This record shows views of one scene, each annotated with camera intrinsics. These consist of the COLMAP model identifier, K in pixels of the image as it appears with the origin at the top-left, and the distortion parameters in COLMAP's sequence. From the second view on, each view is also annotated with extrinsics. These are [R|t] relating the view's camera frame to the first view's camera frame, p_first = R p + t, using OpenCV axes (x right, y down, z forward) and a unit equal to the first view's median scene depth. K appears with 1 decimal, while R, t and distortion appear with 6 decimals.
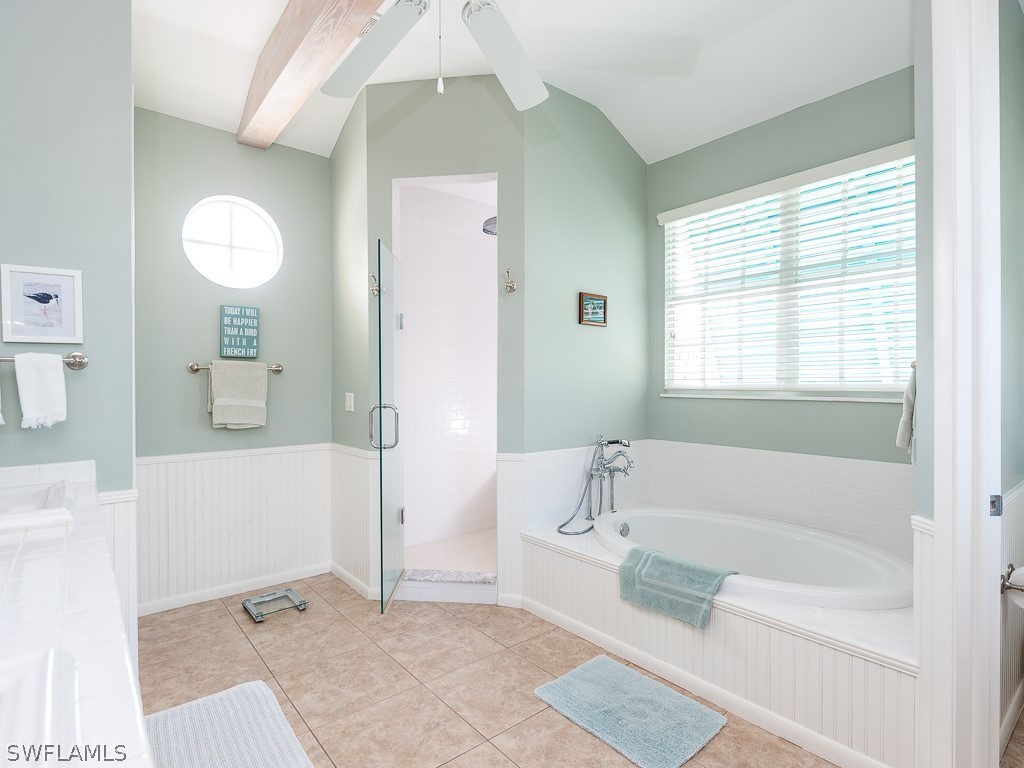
lens RADIAL K [[539.6, 0, 514.4], [0, 539.6, 388.5], [0, 0, 1]] dist [0.007007, 0.000173]
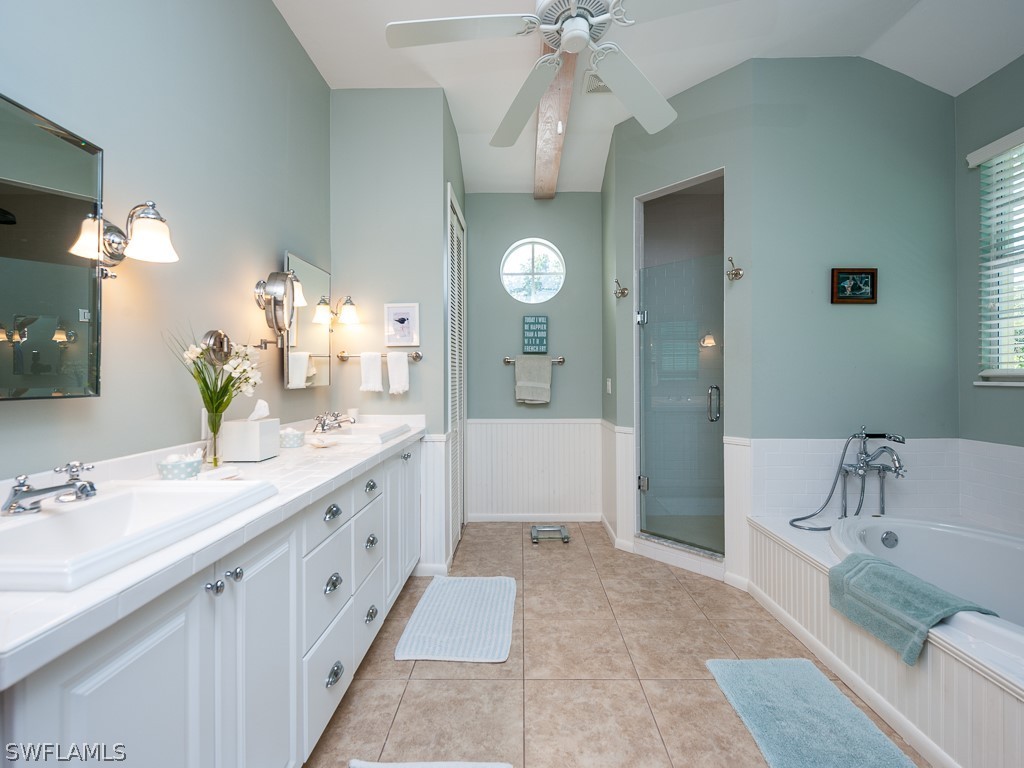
lens RADIAL K [[467.6, 0, 516.1], [0, 467.6, 382.1], [0, 0, 1]] dist [0.028634, -0.010812]
pose [[0.763065, 0.007872, -0.646273, 0.267686], [-0.007436, 0.999967, 0.003400, 0.016651], [0.646279, 0.002211, 0.763098, 0.051328]]
